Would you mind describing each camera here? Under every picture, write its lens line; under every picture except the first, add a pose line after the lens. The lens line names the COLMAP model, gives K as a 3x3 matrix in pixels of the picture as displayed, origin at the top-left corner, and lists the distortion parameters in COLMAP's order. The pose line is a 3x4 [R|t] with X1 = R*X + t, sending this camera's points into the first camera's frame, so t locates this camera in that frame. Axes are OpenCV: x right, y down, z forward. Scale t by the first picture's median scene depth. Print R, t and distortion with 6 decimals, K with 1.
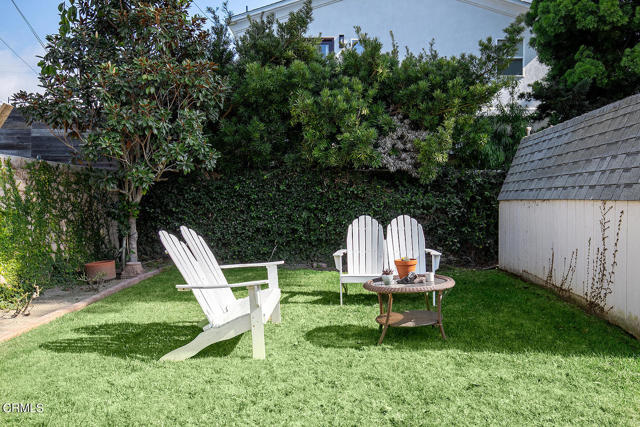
lens RADIAL K [[500.1, 0, 320.4], [0, 500.1, 200.1], [0, 0, 1]] dist [0.021648, -0.001842]
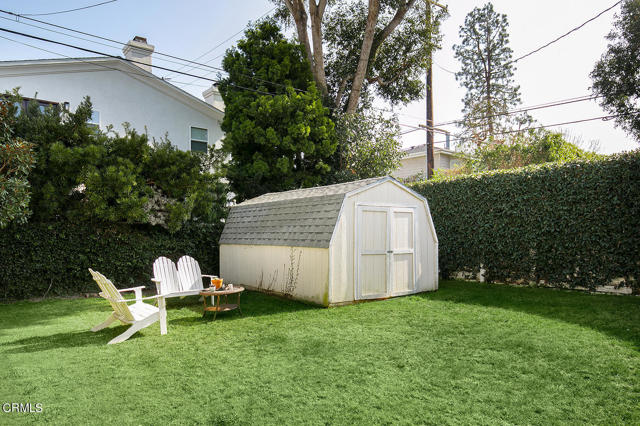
lens RADIAL K [[423.3, 0, 320.0], [0, 423.3, 213.0], [0, 0, 1]] dist [0.003555, 0.001436]
pose [[0.754732, 0.030351, 0.655331, -0.306975], [0.005200, 0.998621, -0.052240, -0.025895], [-0.656013, 0.042835, 0.753533, -0.263957]]
